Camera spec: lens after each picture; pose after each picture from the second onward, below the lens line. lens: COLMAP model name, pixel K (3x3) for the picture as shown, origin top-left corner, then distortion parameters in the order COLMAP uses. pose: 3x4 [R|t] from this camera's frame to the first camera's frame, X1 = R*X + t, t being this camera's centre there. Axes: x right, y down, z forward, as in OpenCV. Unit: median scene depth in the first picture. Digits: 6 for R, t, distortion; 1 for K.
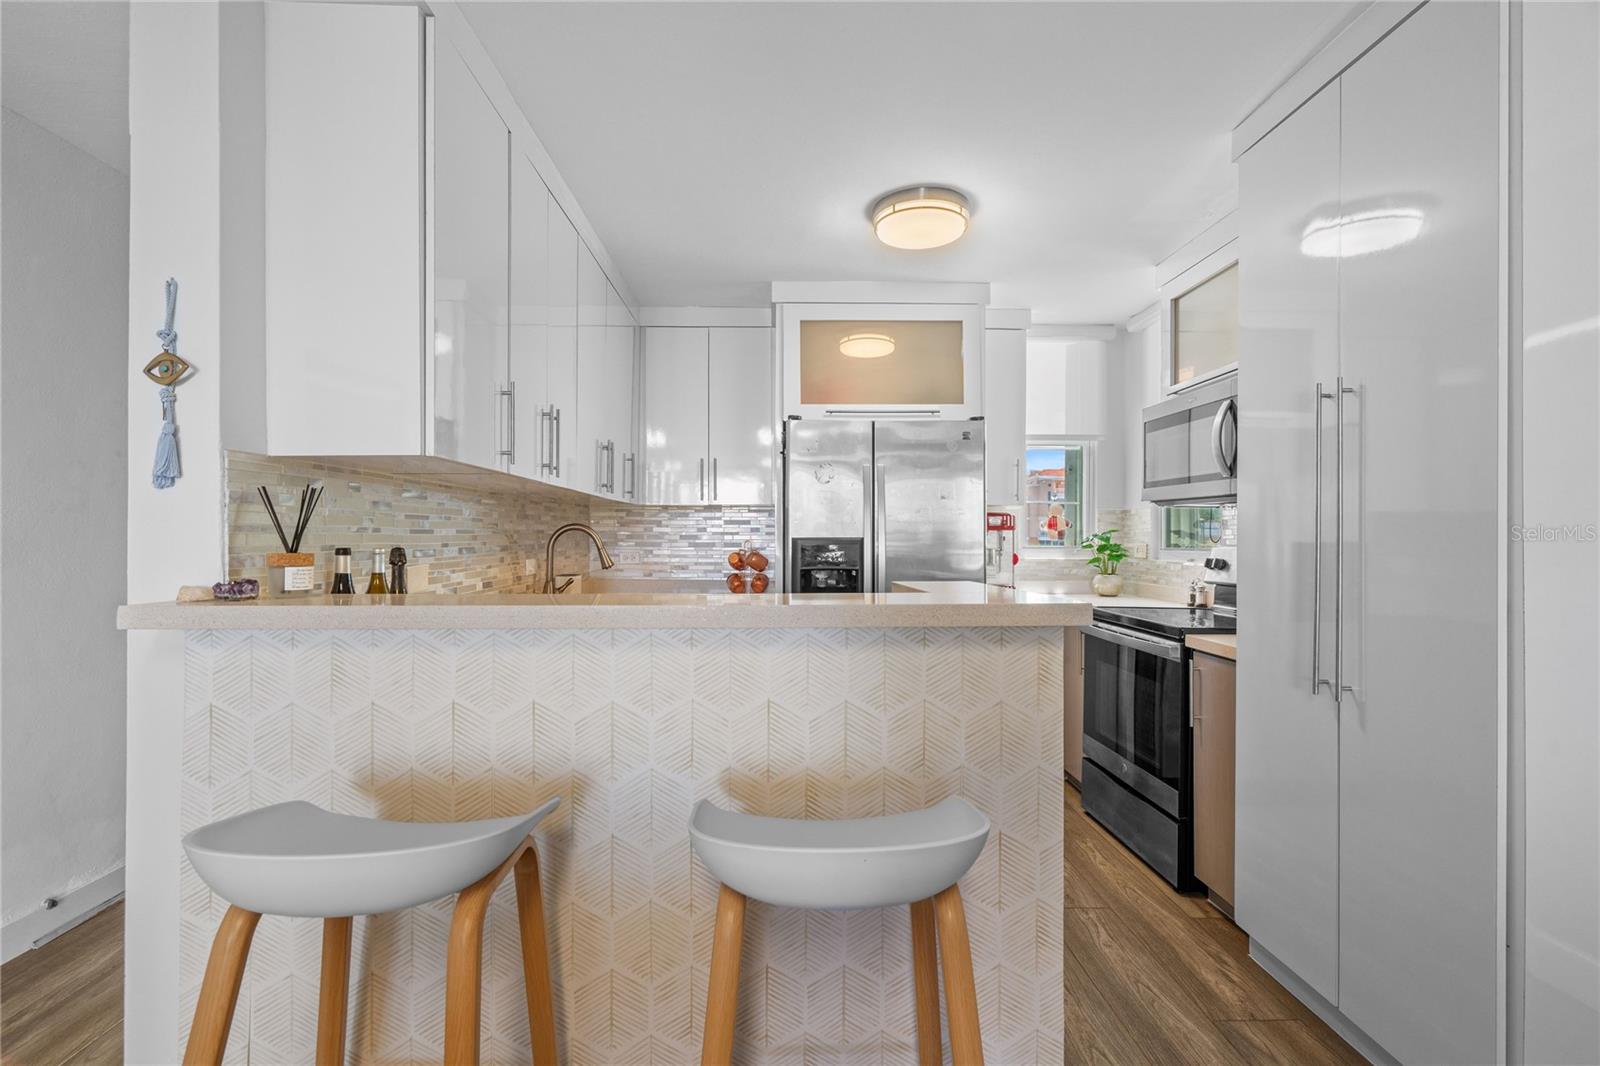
lens RADIAL K [[733.1, 0, 795.0], [0, 733.1, 530.8], [0, 0, 1]] dist [-0.001419, 0.000137]
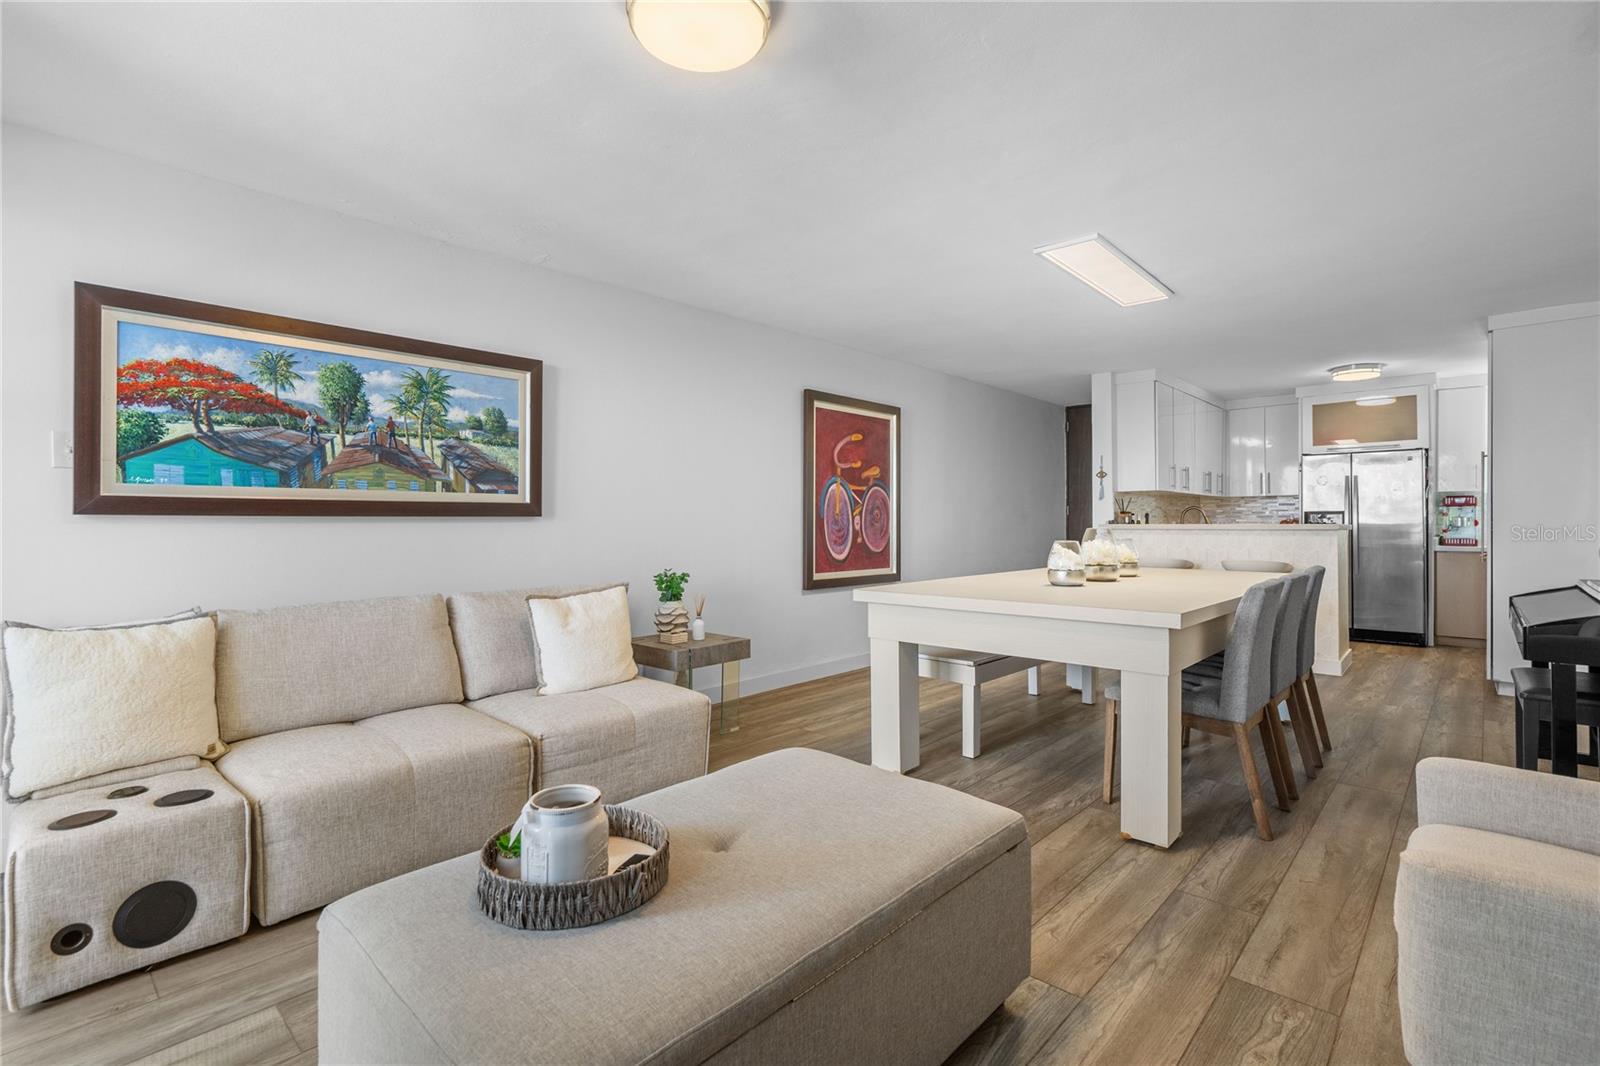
lens RADIAL K [[733.1, 0, 795.0], [0, 733.1, 530.8], [0, 0, 1]] dist [-0.001419, 0.000137]
pose [[0.712599, 0.003331, -0.701563, 0.449451], [0.009637, 0.999848, 0.014537, 0.022030], [0.701505, -0.017120, 0.712459, -1.611939]]
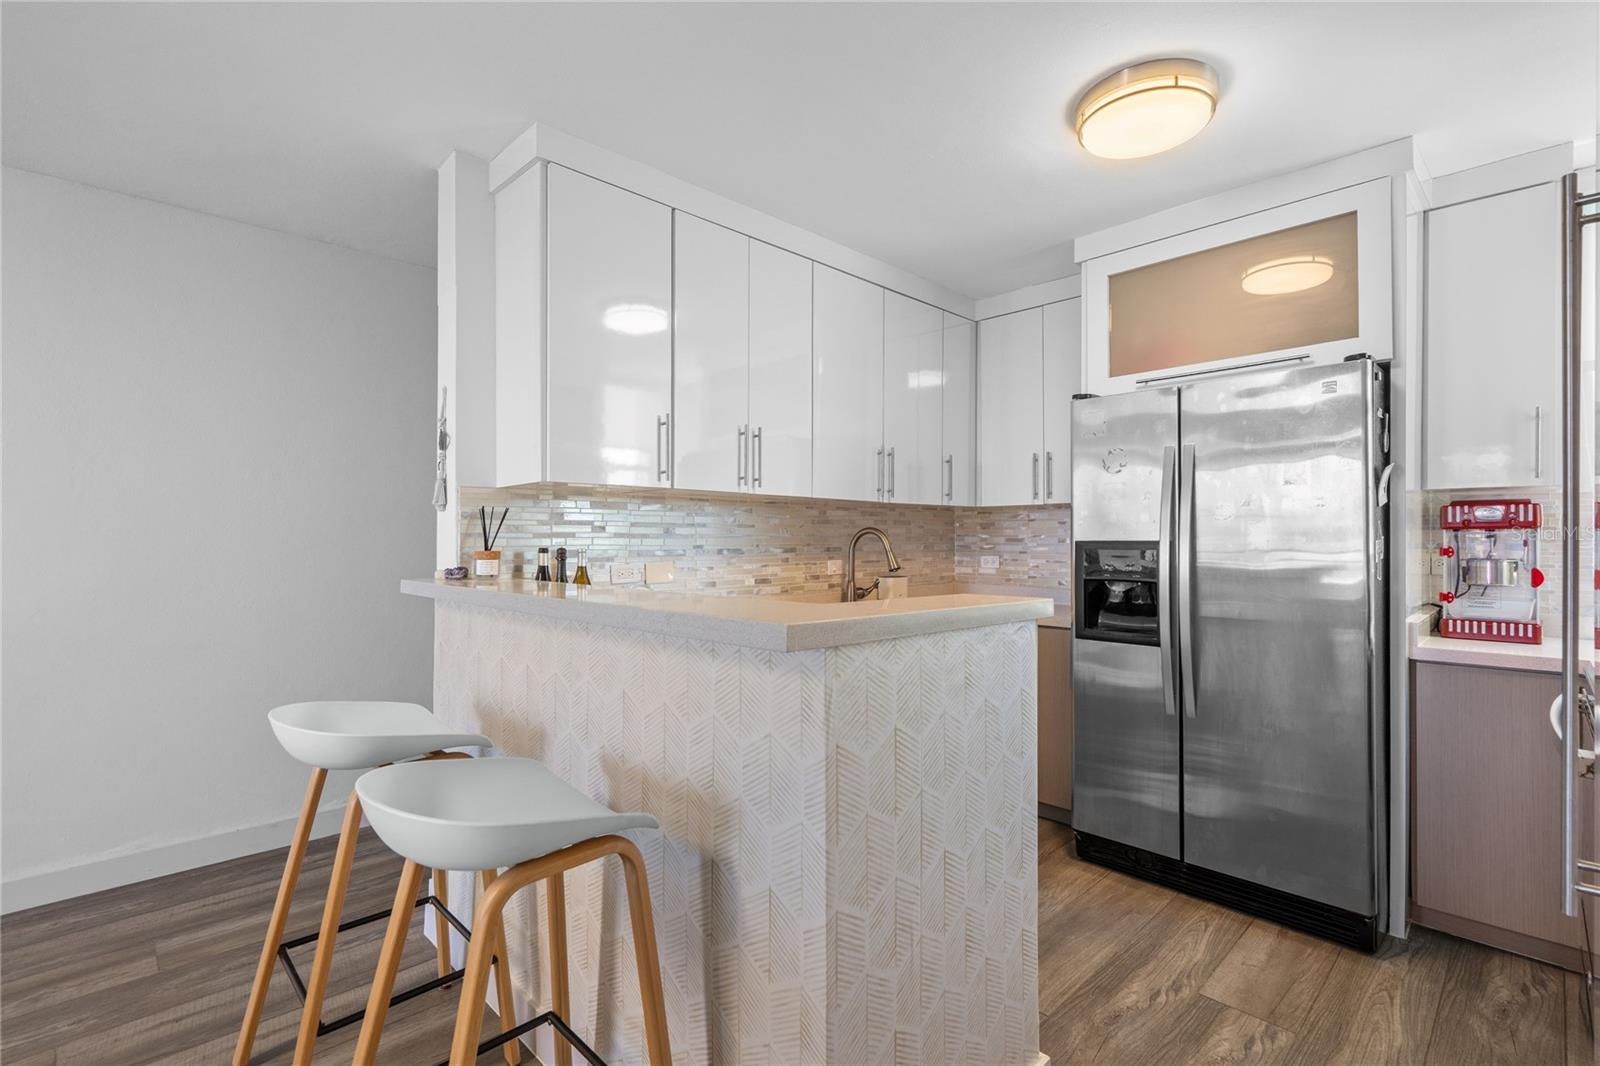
lens RADIAL K [[735.9, 0, 797.8], [0, 735.9, 540.9], [0, 0, 1]] dist [-0.000577, 0.000252]
pose [[0.679226, -0.000630, -0.733928, 0.407111], [0.007244, 0.999957, 0.005846, 0.002339], [0.733893, -0.009288, 0.679202, 0.197764]]
